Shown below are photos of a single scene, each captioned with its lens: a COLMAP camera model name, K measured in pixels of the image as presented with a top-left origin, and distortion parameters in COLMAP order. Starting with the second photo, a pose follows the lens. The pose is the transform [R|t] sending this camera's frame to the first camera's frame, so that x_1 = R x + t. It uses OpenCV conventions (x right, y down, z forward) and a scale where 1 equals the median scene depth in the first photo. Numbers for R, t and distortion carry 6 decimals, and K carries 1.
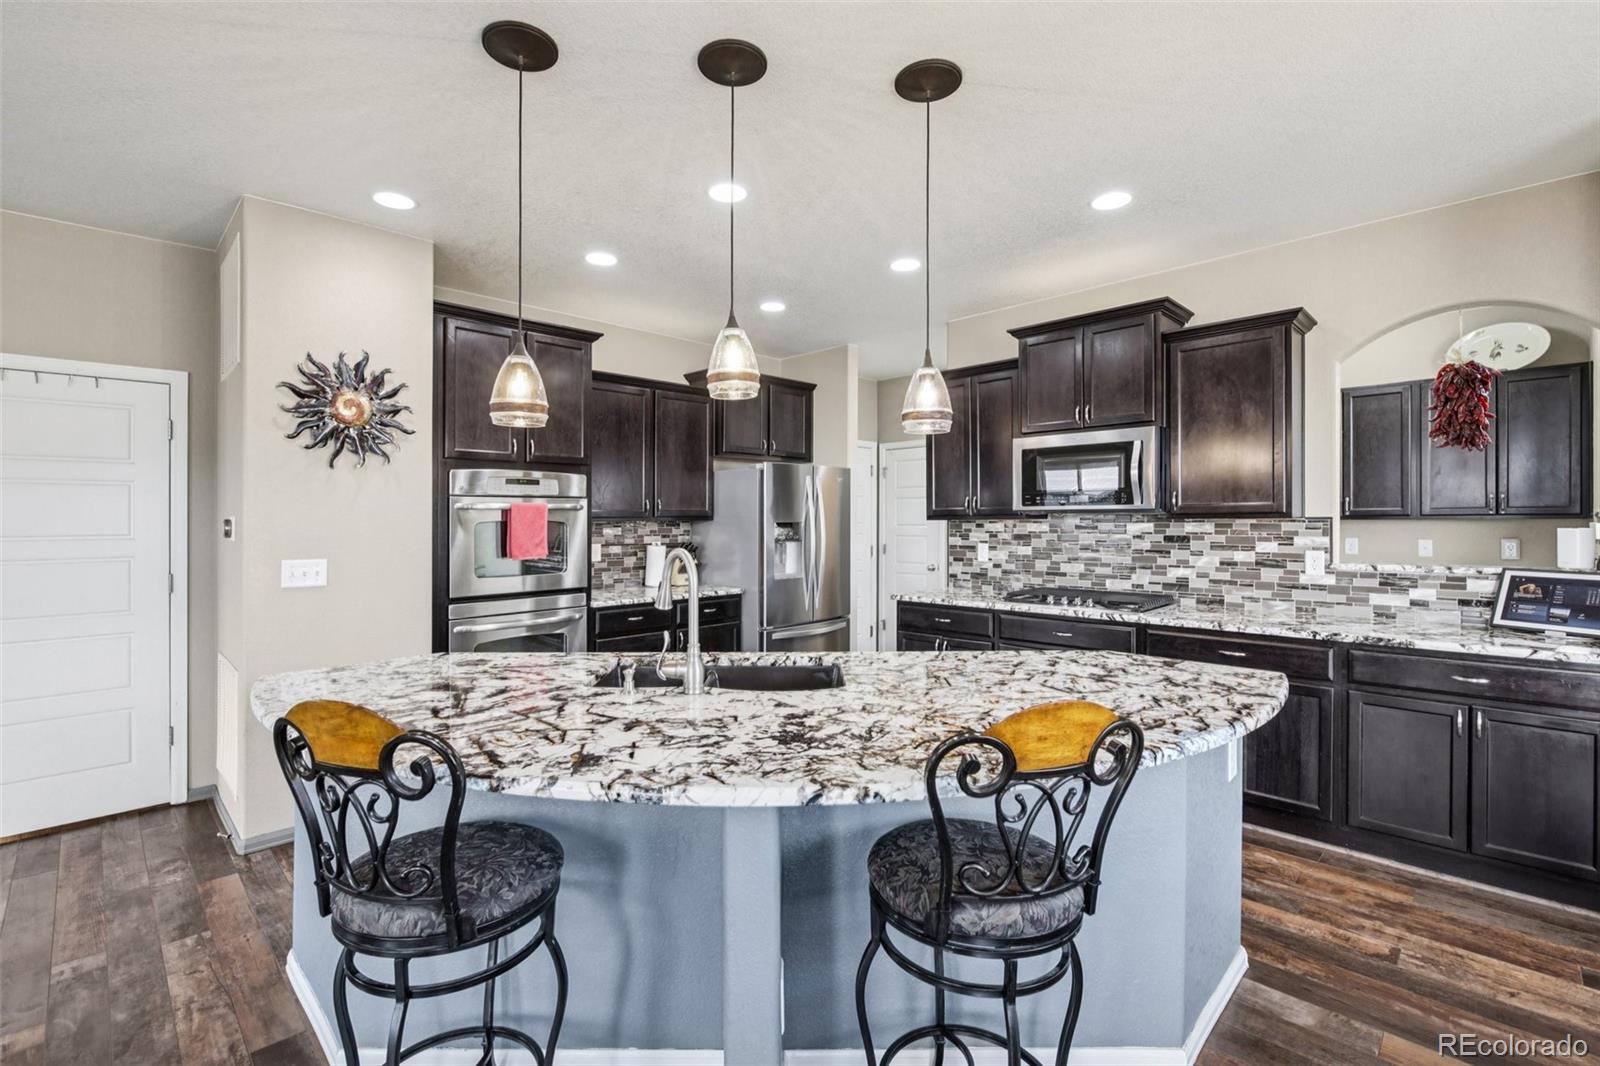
lens RADIAL K [[704.8, 0, 795.1], [0, 704.8, 526.7], [0, 0, 1]] dist [-0.001051, -0.000327]
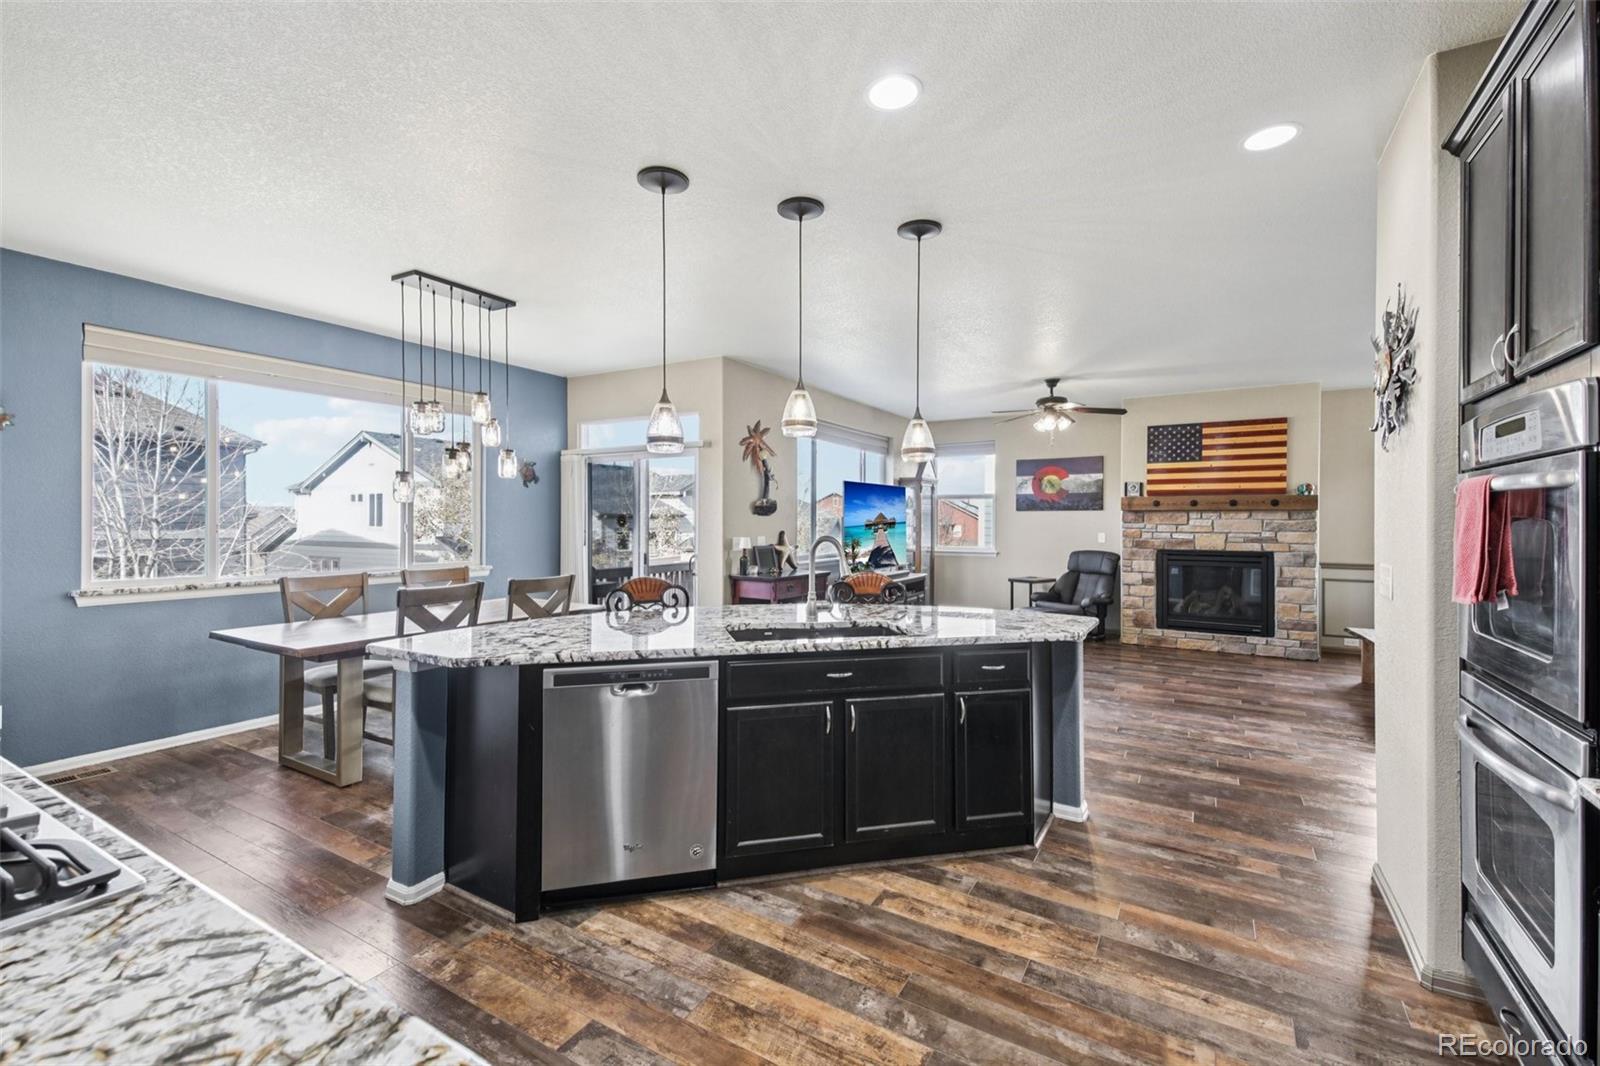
lens RADIAL K [[683.4, 0, 795.8], [0, 683.4, 522.1], [0, 0, 1]] dist [0.062685, -0.021526]
pose [[-0.969878, 0.002465, -0.243580, 0.155190], [-0.000595, 0.999922, 0.012488, -0.010940], [0.243592, 0.012257, -0.969800, 1.365811]]
